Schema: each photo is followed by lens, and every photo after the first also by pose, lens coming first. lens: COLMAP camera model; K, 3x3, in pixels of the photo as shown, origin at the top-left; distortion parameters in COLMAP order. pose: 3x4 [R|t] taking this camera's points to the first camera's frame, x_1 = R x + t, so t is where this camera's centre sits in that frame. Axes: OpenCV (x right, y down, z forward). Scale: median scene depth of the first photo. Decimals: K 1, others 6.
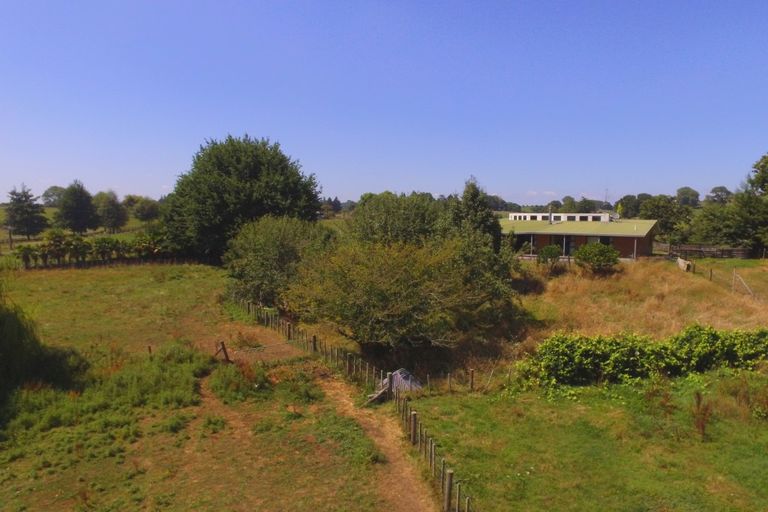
lens RADIAL K [[521.4, 0, 396.6], [0, 521.4, 266.3], [0, 0, 1]] dist [-0.116052, 0.095894]
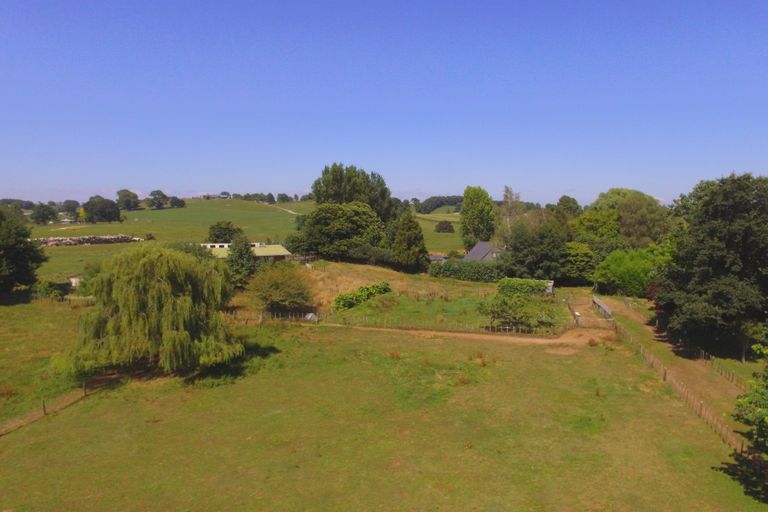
lens RADIAL K [[521.4, 0, 395.2], [0, 521.4, 249.8], [0, 0, 1]] dist [-0.116052, 0.095894]
pose [[0.508019, -0.065903, 0.858821, -1.001414], [0.088329, 0.995798, 0.024165, -0.082614], [-0.856805, 0.063583, 0.511706, -0.409398]]
